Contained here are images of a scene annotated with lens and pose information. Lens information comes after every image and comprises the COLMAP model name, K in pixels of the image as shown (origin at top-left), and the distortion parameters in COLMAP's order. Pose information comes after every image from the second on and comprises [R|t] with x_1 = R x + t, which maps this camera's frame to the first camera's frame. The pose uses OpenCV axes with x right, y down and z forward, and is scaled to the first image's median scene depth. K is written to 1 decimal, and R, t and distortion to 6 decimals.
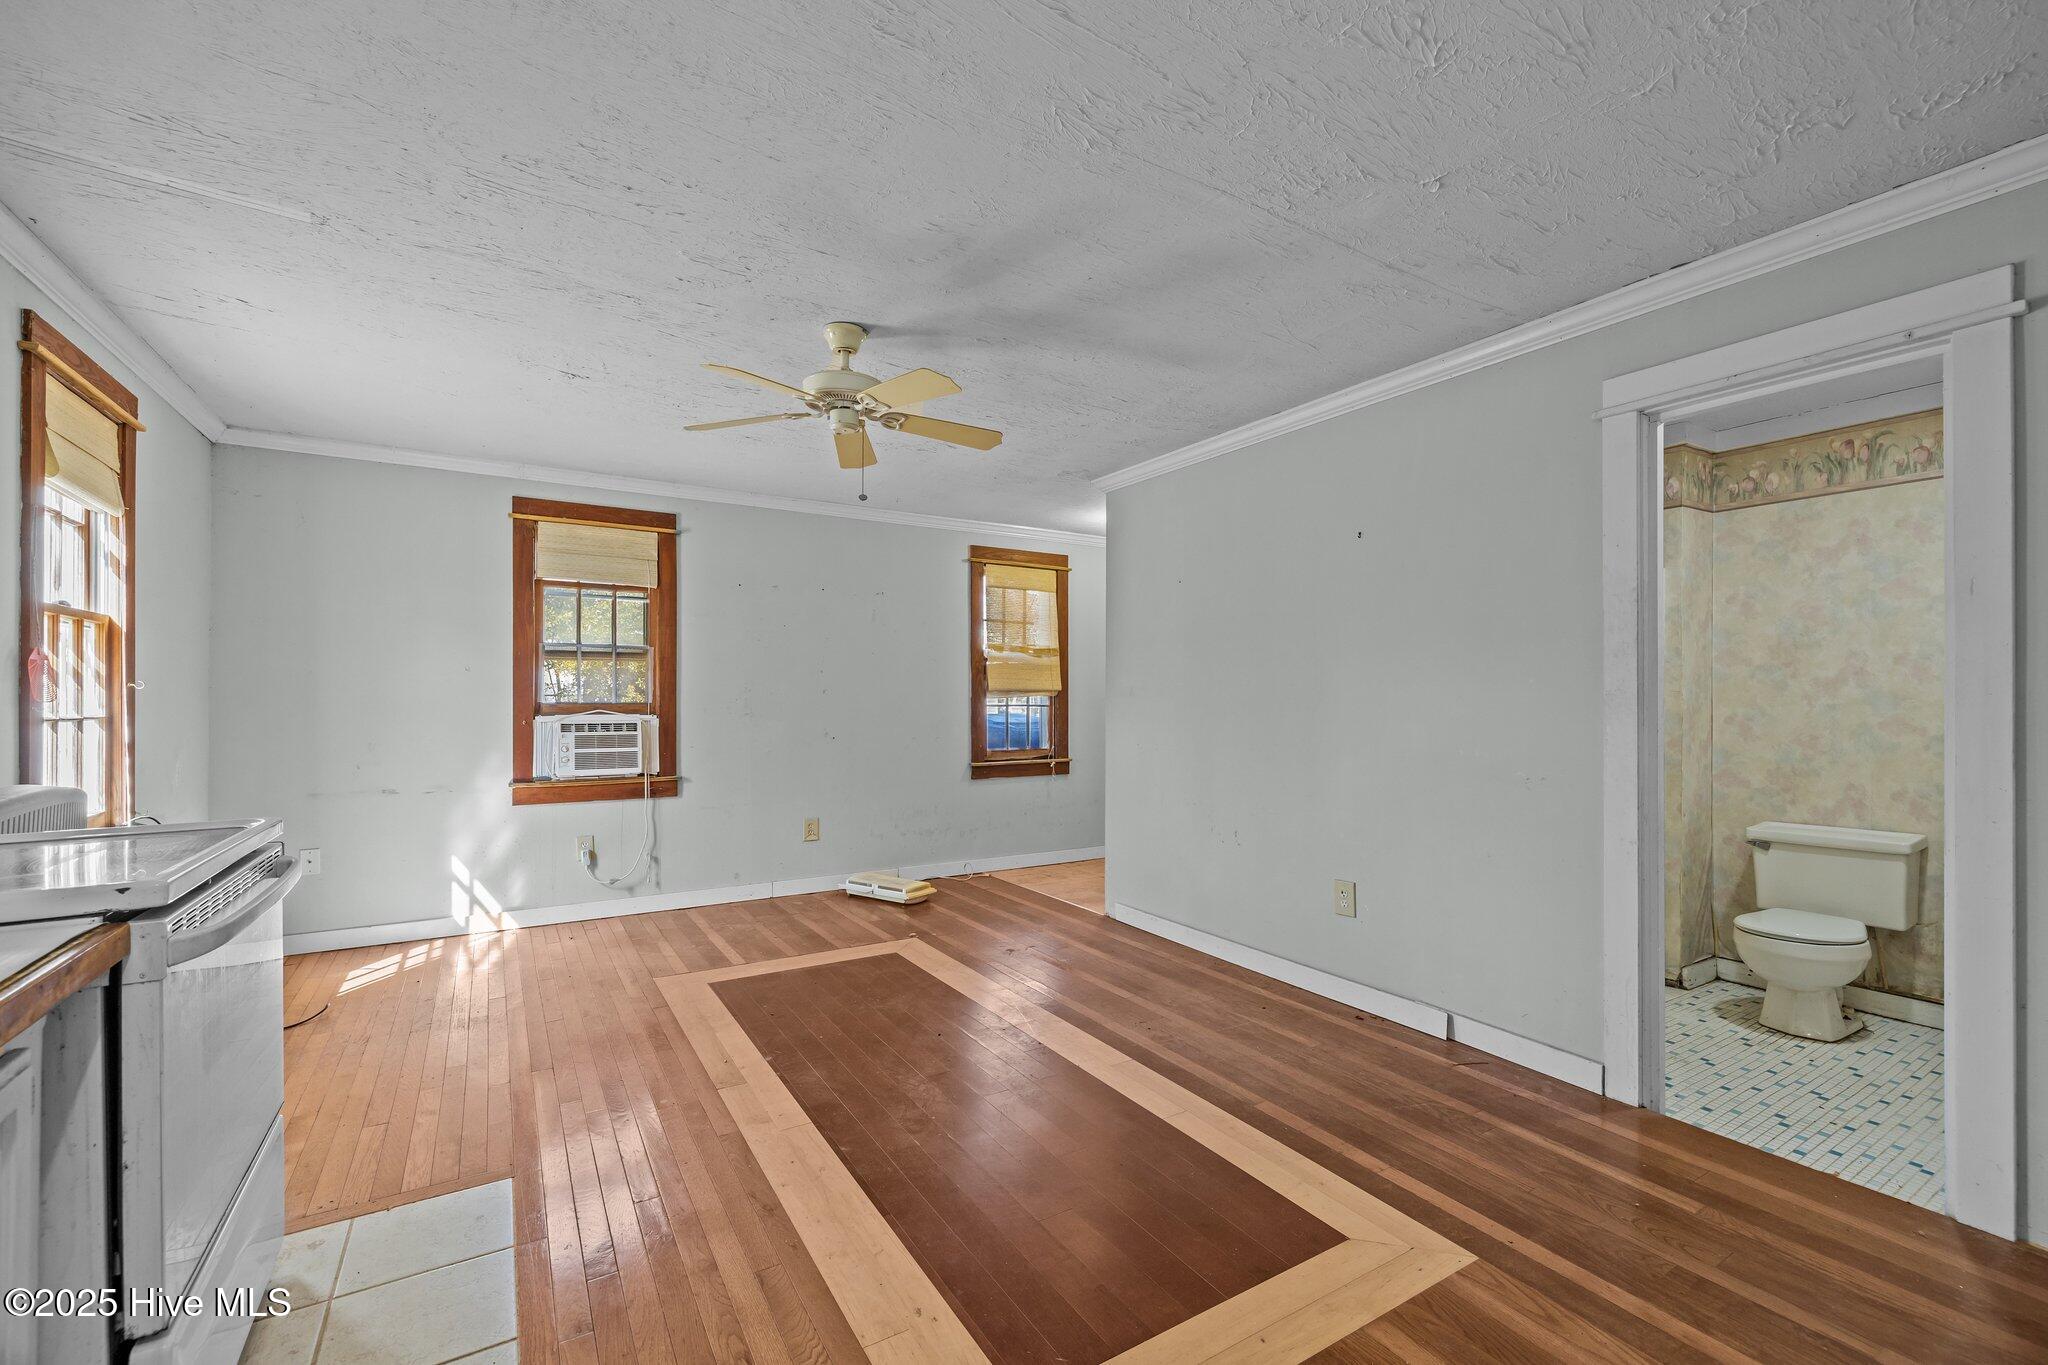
lens RADIAL K [[861.3, 0, 1024.3], [0, 861.3, 691.4], [0, 0, 1]] dist [0.001769, 0.000373]
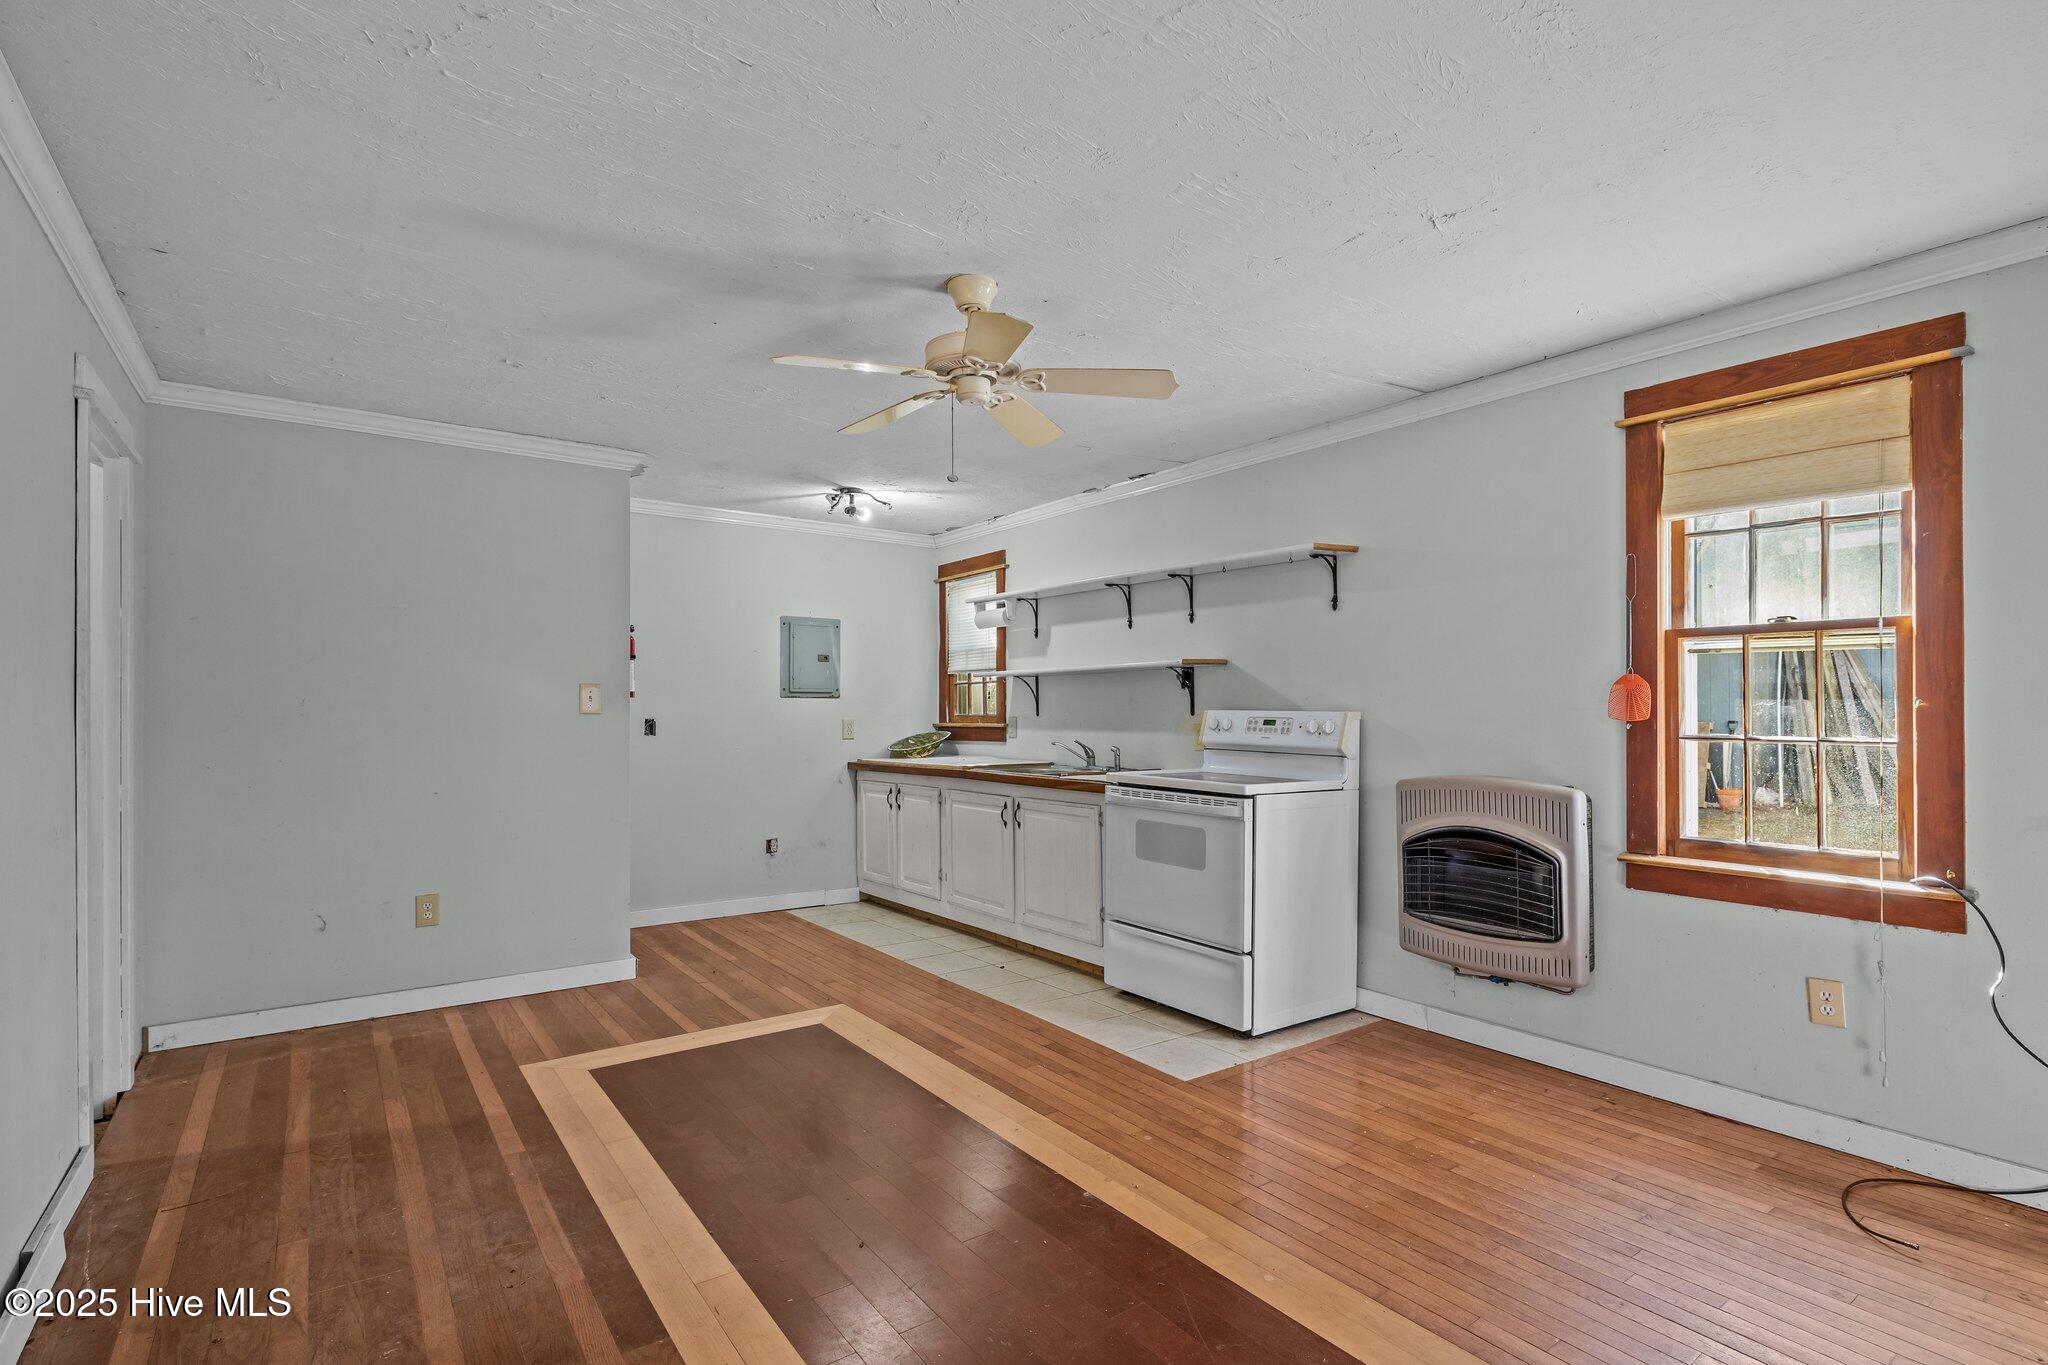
lens RADIAL K [[995.3, 0, 1023.3], [0, 995.3, 694.5], [0, 0, 1]] dist [-0.006534, -0.000017]
pose [[-0.997780, 0.011007, -0.065681, -0.205802], [0.011593, 0.999896, -0.008540, 0.003426], [0.065580, -0.009282, -0.997804, 2.117815]]
